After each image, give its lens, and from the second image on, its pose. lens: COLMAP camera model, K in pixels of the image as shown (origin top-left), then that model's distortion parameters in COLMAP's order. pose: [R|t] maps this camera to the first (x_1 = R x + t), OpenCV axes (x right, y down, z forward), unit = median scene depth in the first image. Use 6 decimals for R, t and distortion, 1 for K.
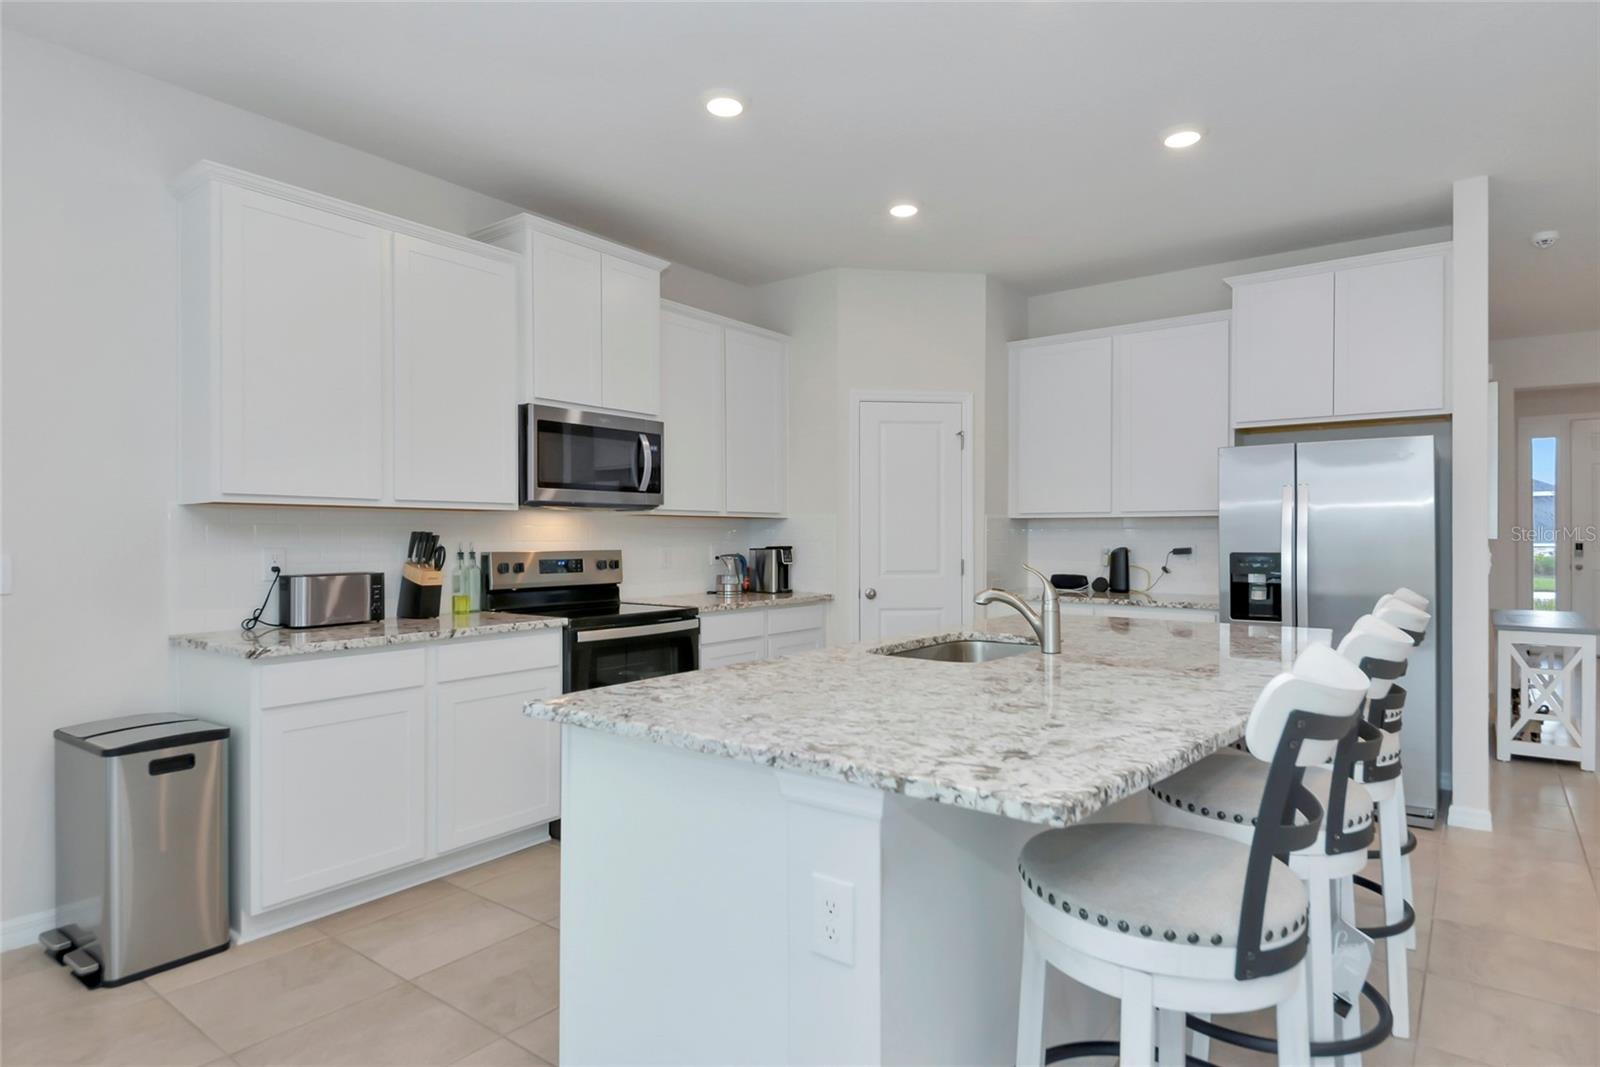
lens RADIAL K [[890.3, 0, 800.0], [0, 890.3, 533.5], [0, 0, 1]] dist [0.029382, -0.014441]
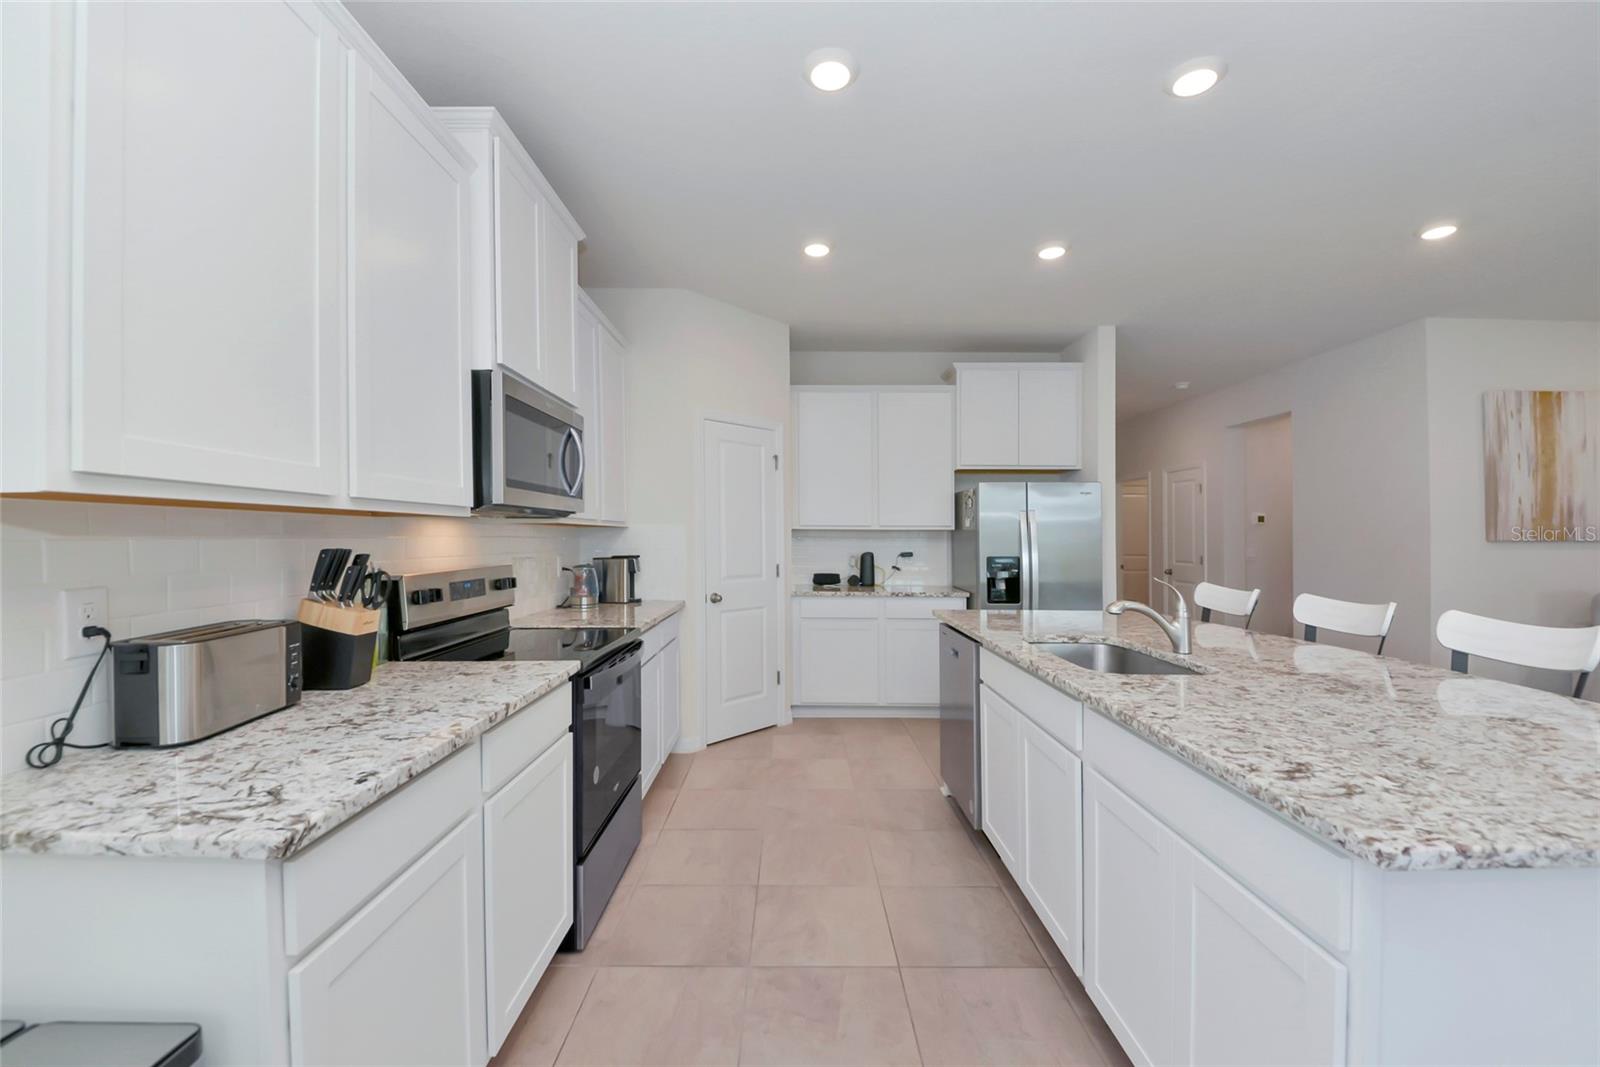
lens RADIAL K [[649.5, 0, 800.0], [0, 649.5, 533.5], [0, 0, 1]] dist [-0.000964, -0.000233]
pose [[0.796313, 0.004440, 0.604868, -0.414826], [-0.002979, 0.999990, -0.003420, -0.011465], [-0.604877, 0.000921, 0.796318, 0.409196]]
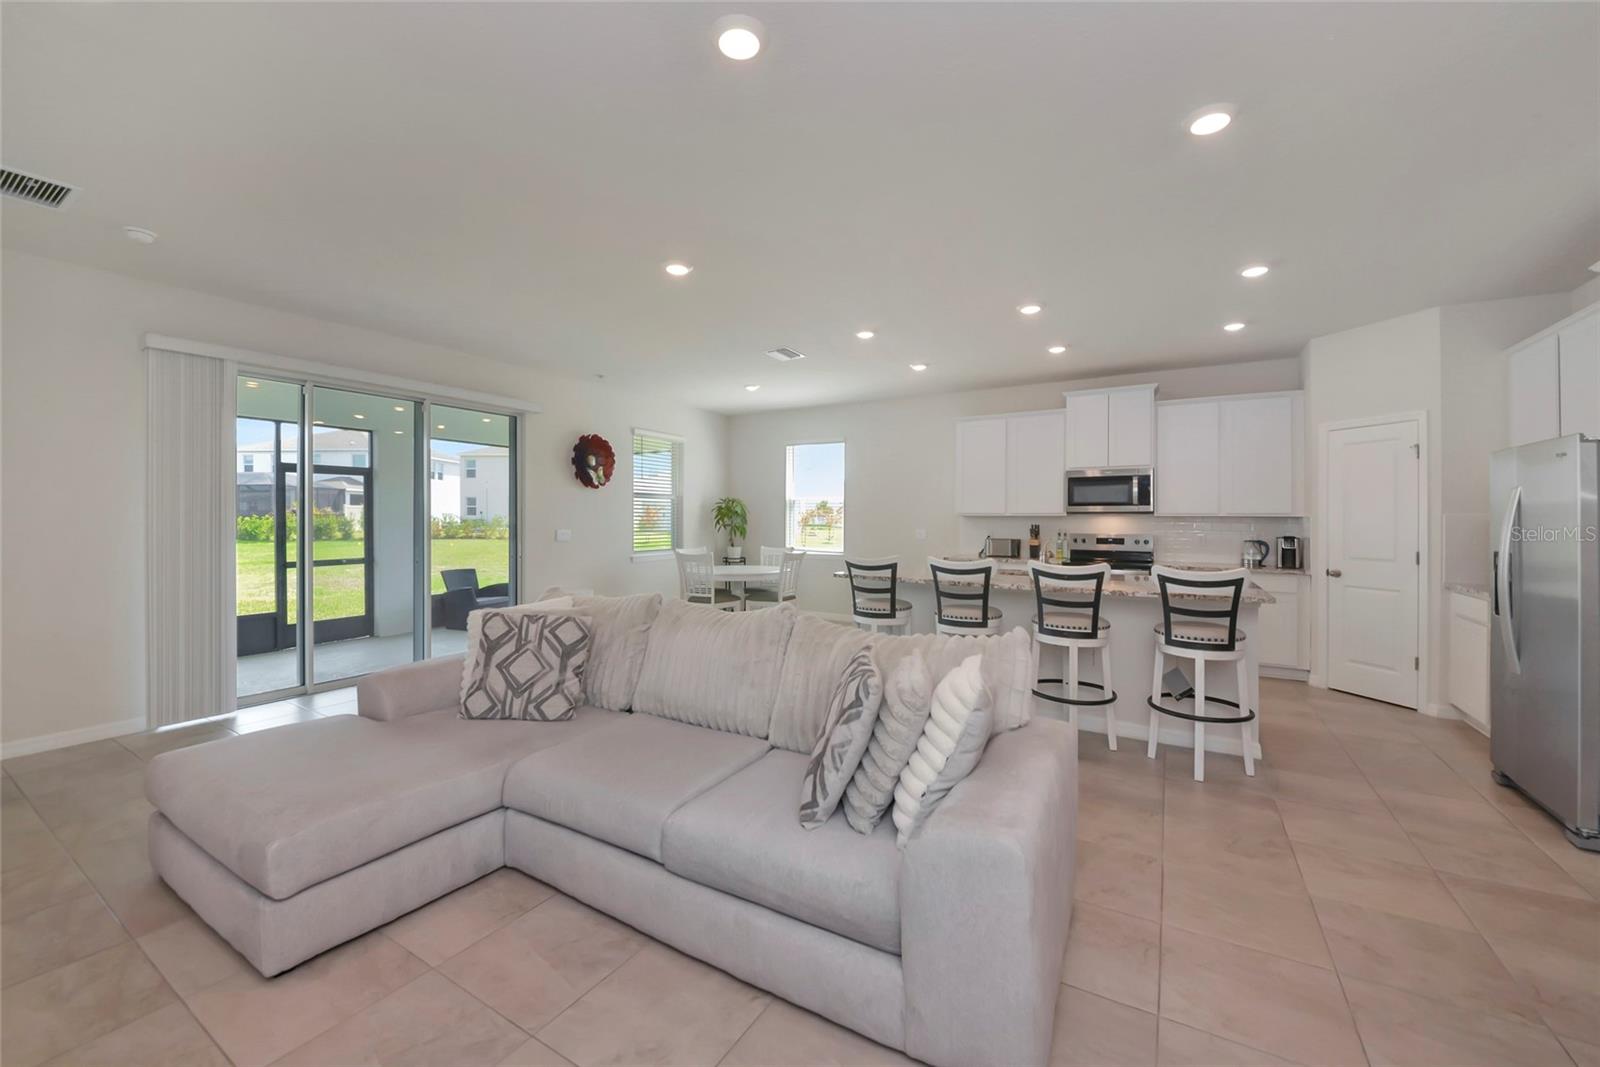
lens RADIAL K [[620.4, 0, 800.0], [0, 620.4, 533.5], [0, 0, 1]] dist [-0.000205, -0.000069]
pose [[0.094054, 0.018159, -0.995401, 1.248507], [-0.003693, 0.999833, 0.017891, -0.006541], [0.995560, 0.001993, 0.094106, 0.134670]]
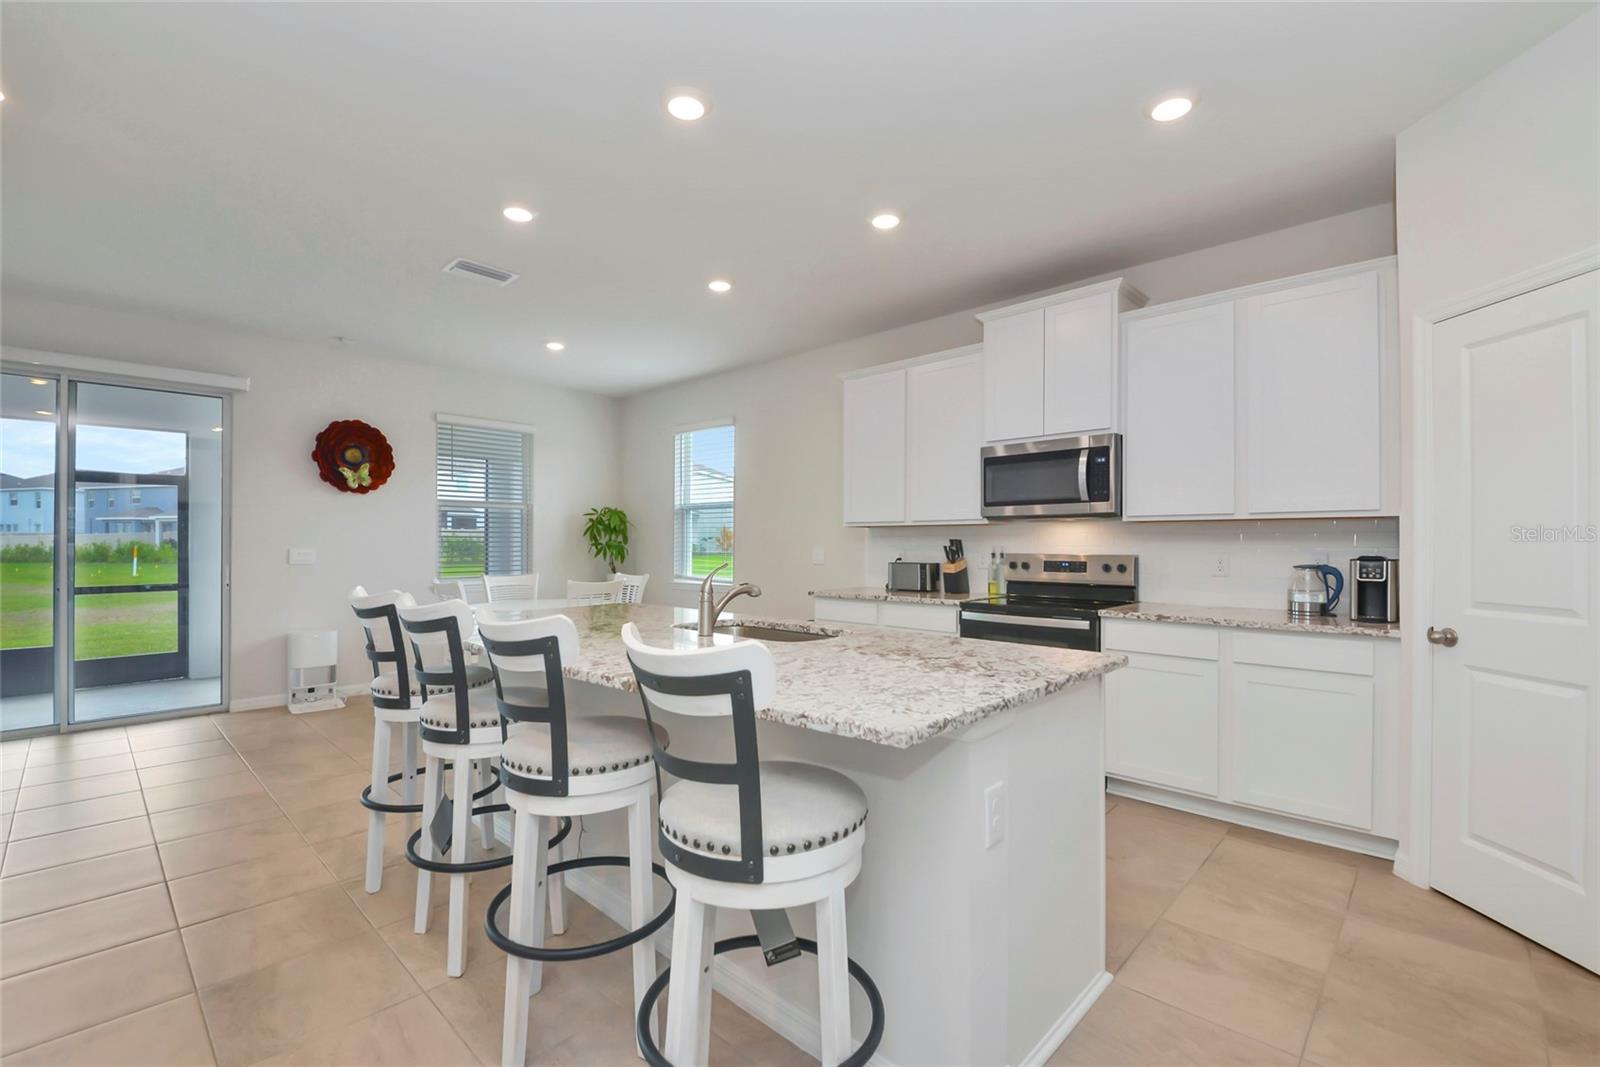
lens RADIAL K [[704.6, 0, 806.2], [0, 704.6, 550.5], [0, 0, 1]] dist [0.000799, 0.000059]
pose [[-0.113813, 0.007984, -0.993470, 0.809558], [-0.000529, 0.999967, 0.008097, 0.007576], [0.993502, 0.001447, -0.113805, 0.829021]]
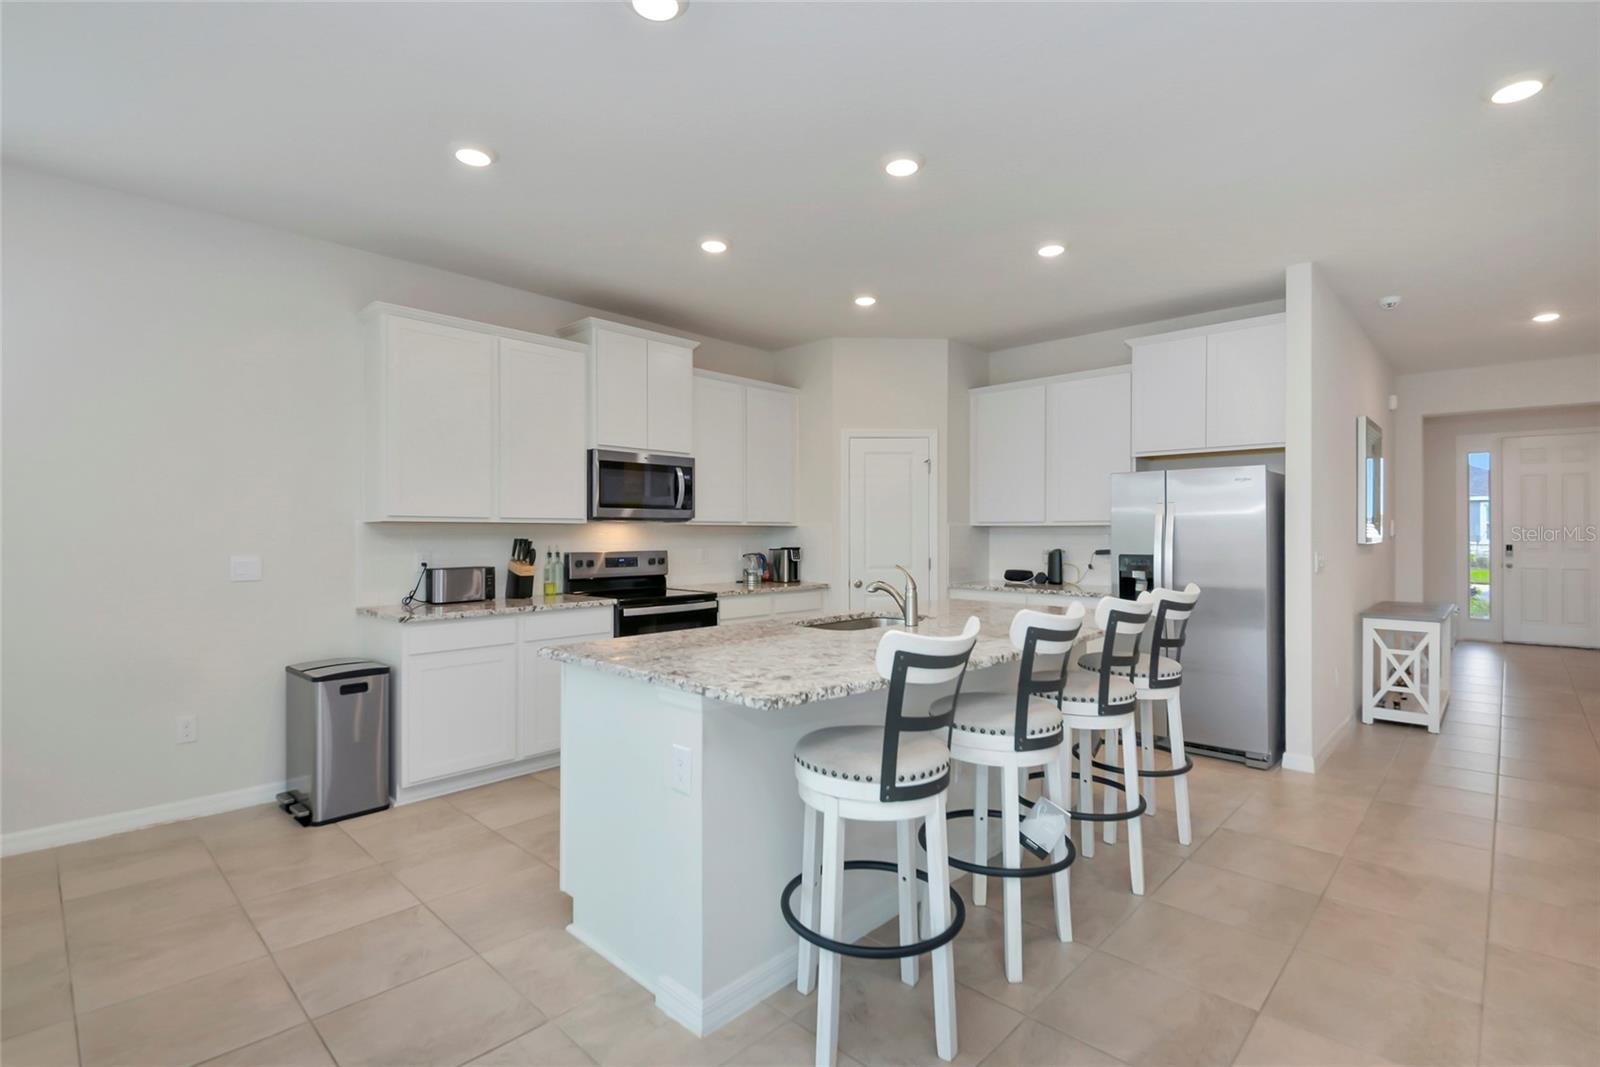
lens RADIAL K [[748.1, 0, 789.8], [0, 748.1, 527.8], [0, 0, 1]] dist [0.024136, -0.000142]
pose [[0.993423, -0.000471, -0.114505, 0.141949], [-0.000092, 0.999988, -0.004917, -0.012933], [0.114506, 0.004895, 0.993410, -0.152467]]
